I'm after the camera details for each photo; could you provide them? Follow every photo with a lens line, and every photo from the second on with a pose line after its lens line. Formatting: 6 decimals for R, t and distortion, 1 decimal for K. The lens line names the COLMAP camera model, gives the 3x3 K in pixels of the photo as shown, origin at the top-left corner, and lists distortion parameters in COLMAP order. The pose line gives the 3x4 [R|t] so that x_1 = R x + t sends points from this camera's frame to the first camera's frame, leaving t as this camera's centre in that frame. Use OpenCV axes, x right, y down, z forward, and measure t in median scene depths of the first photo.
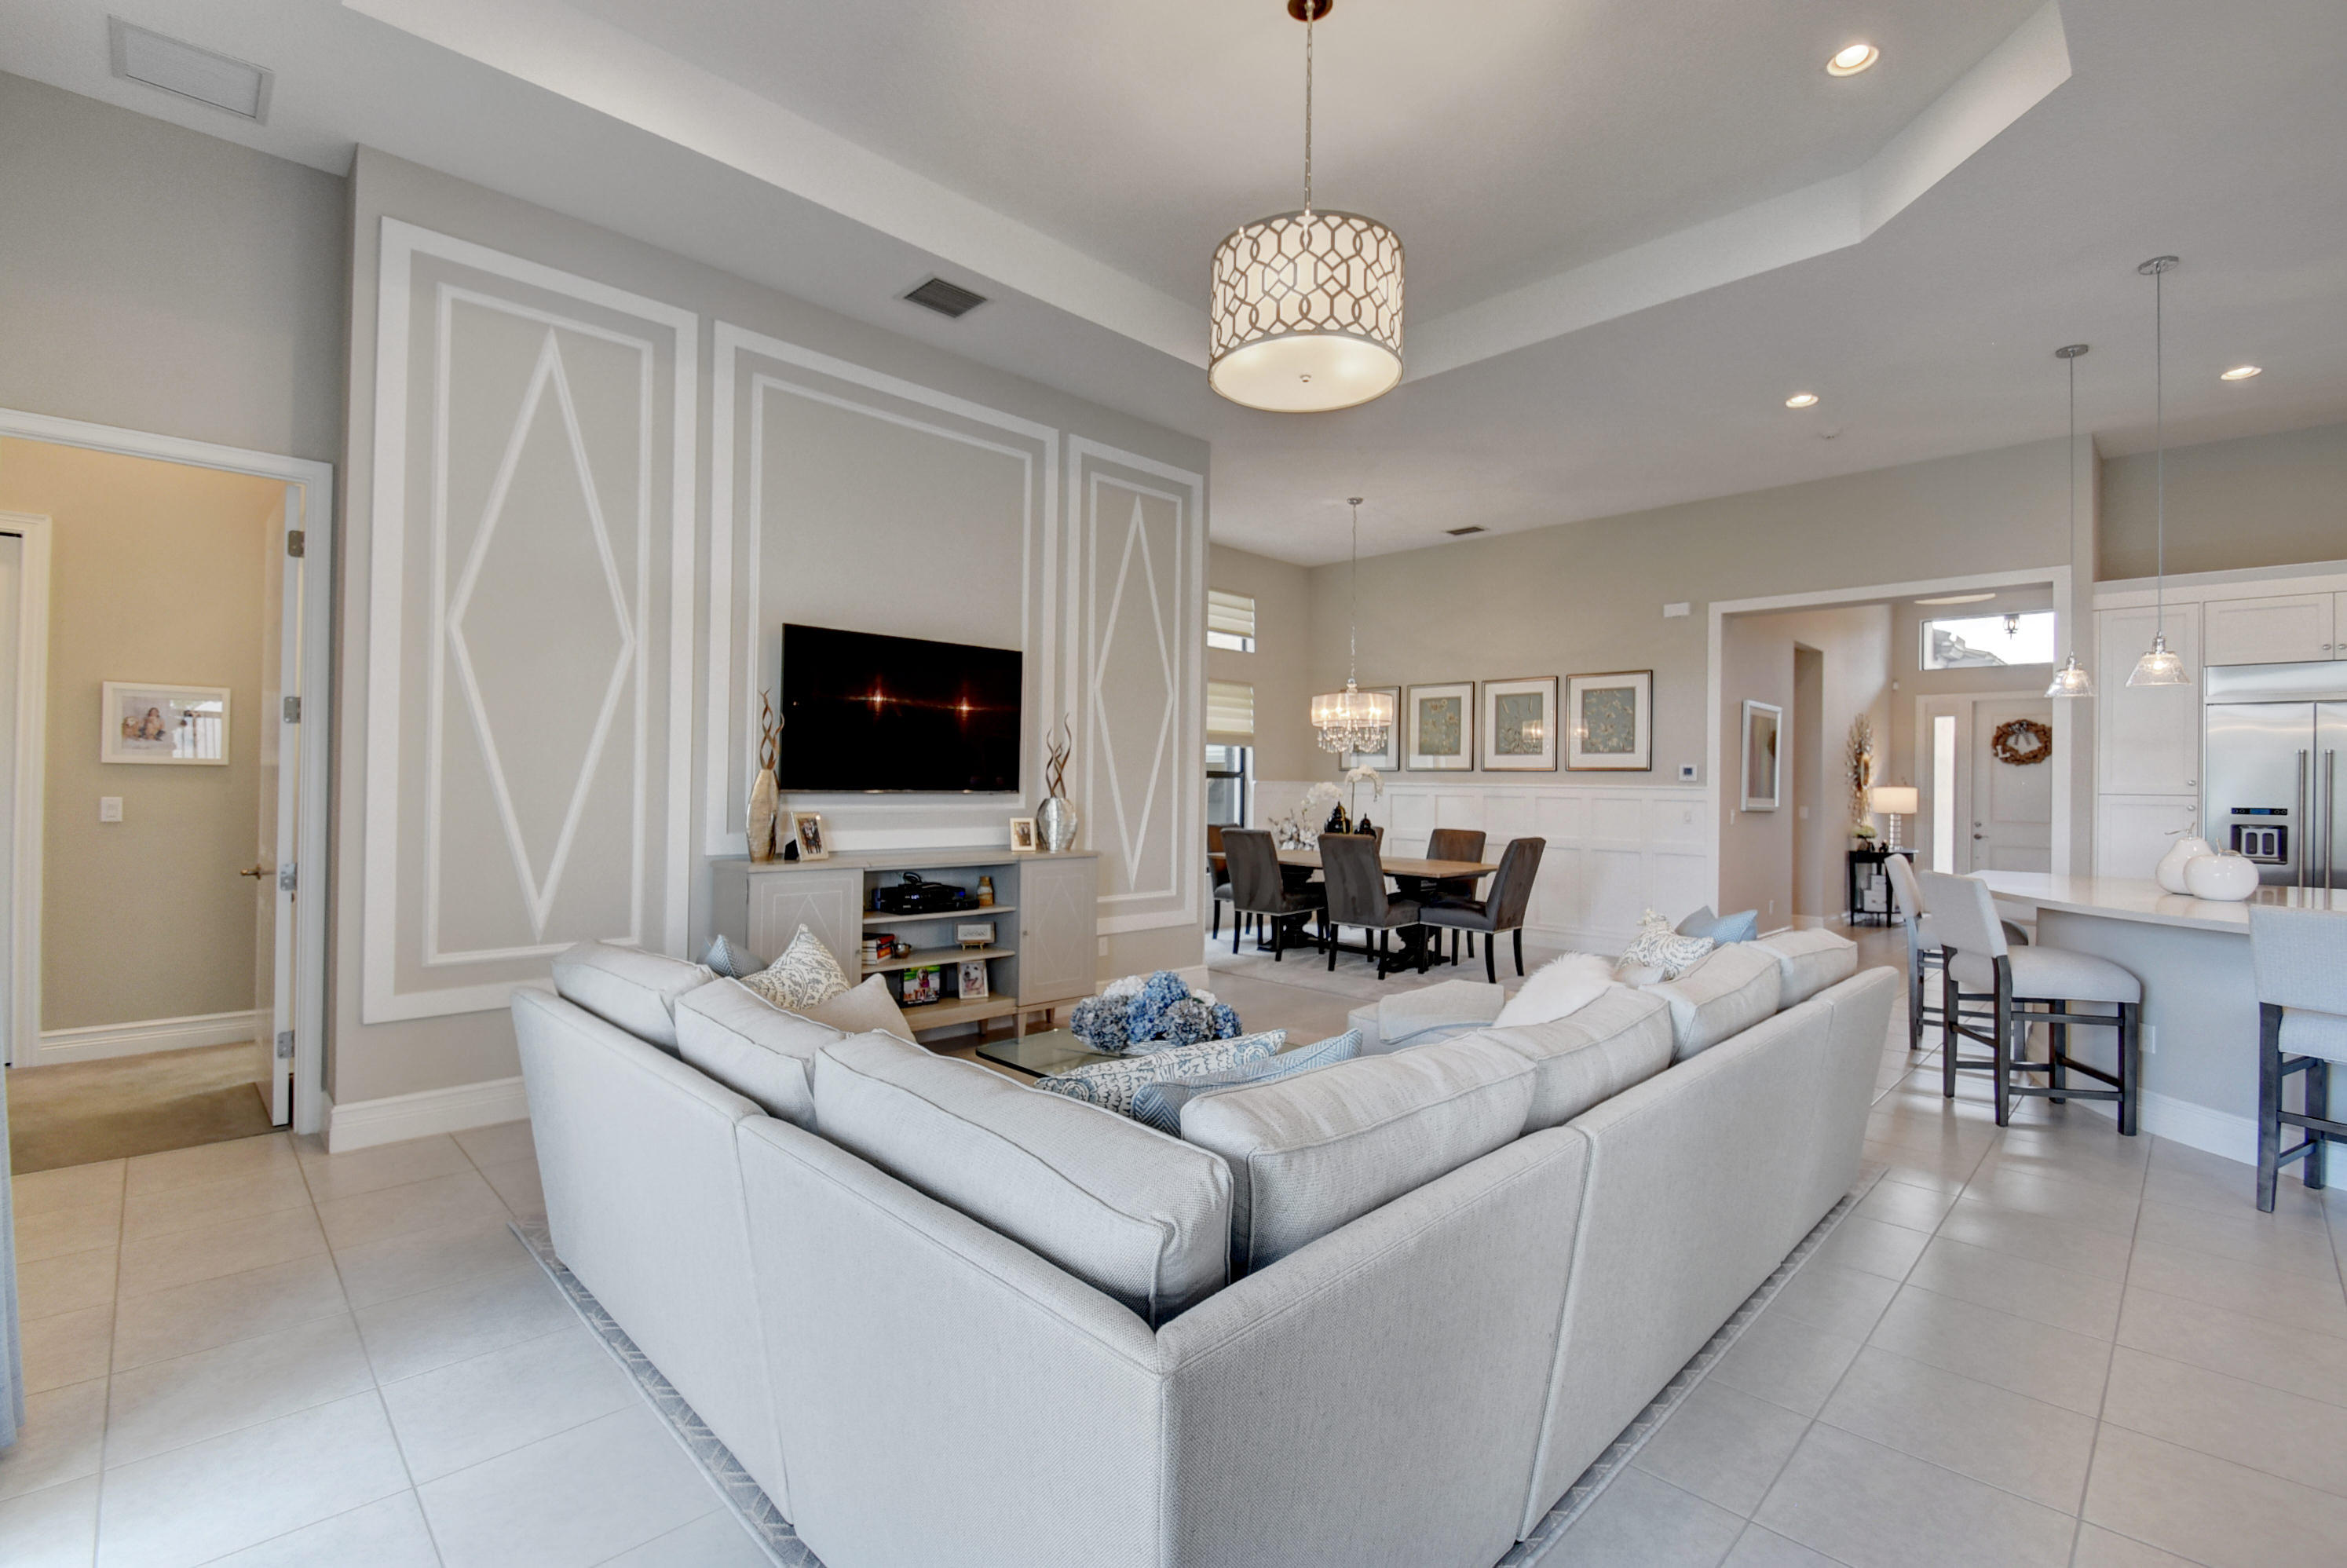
lens RADIAL K [[1036.6, 0, 1166.2], [0, 1036.6, 779.7], [0, 0, 1]] dist [-0.002626, -0.001525]
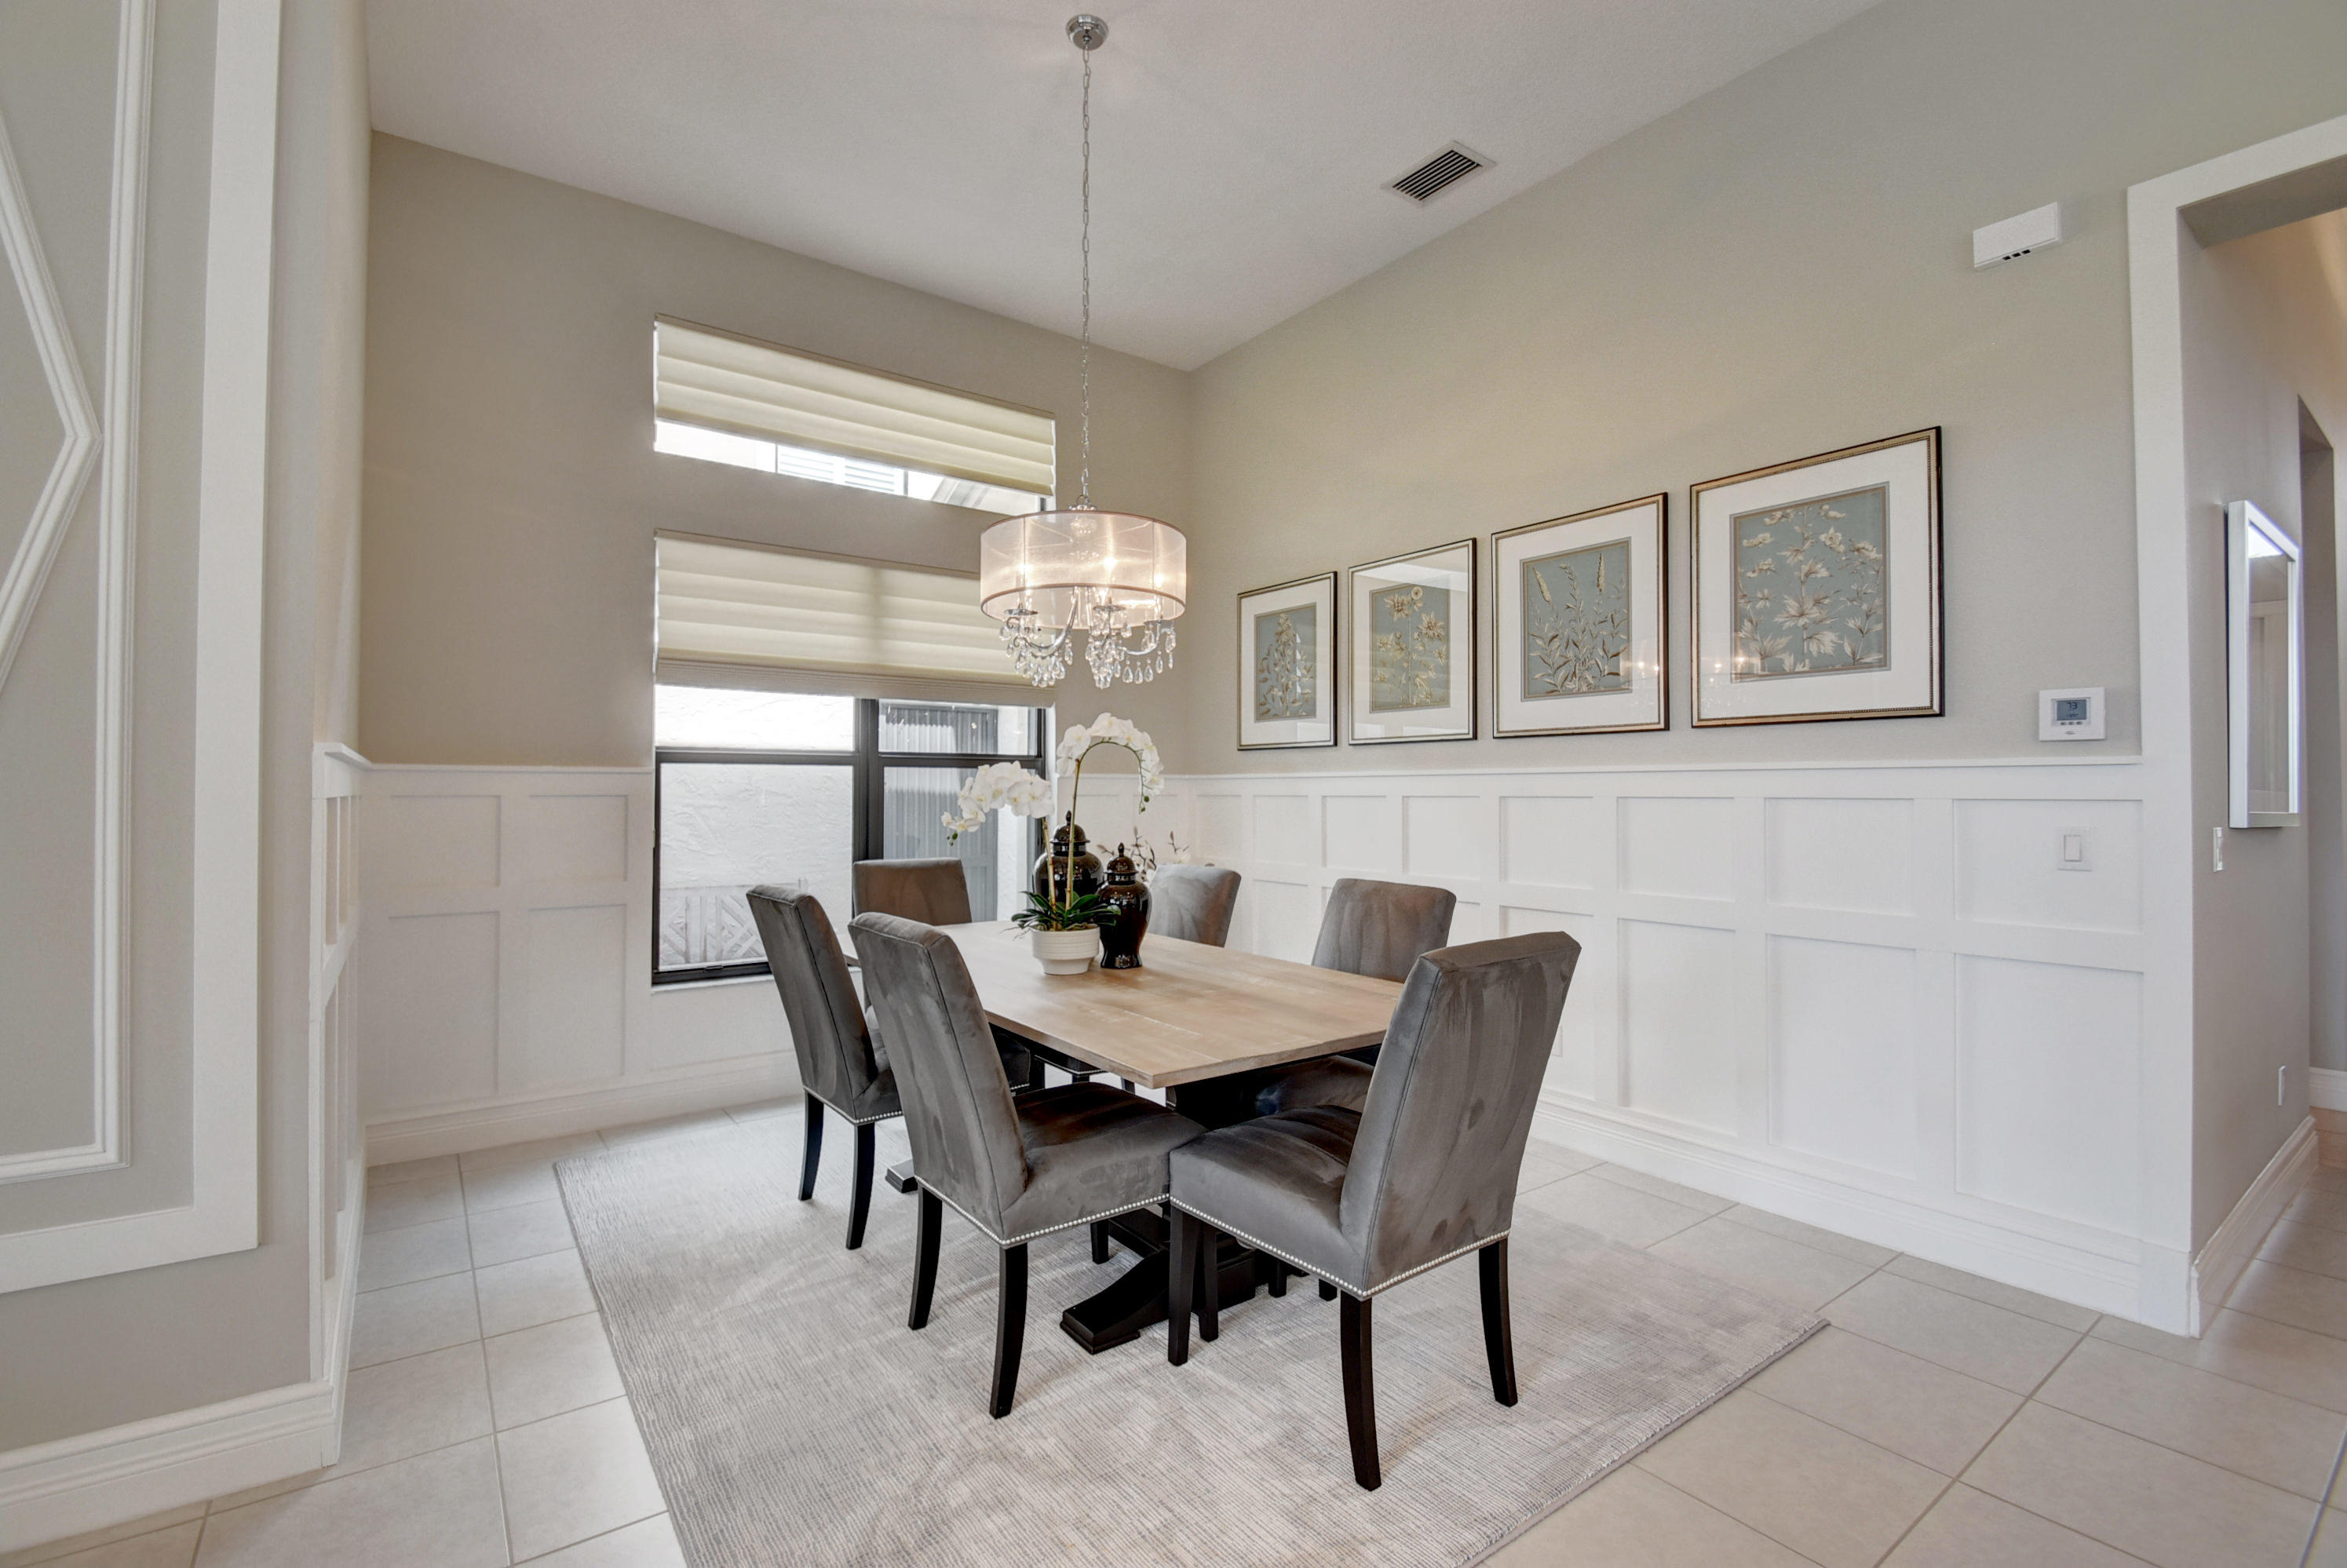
lens RADIAL K [[1036.5, 0, 1174.0], [0, 1036.5, 776.9], [0, 0, 1]] dist [-0.002626, -0.001525]
pose [[0.989254, -0.015084, -0.145430, 0.257353], [0.012760, 0.999776, -0.016906, 0.013950], [0.145652, 0.014869, 0.989224, 0.605760]]
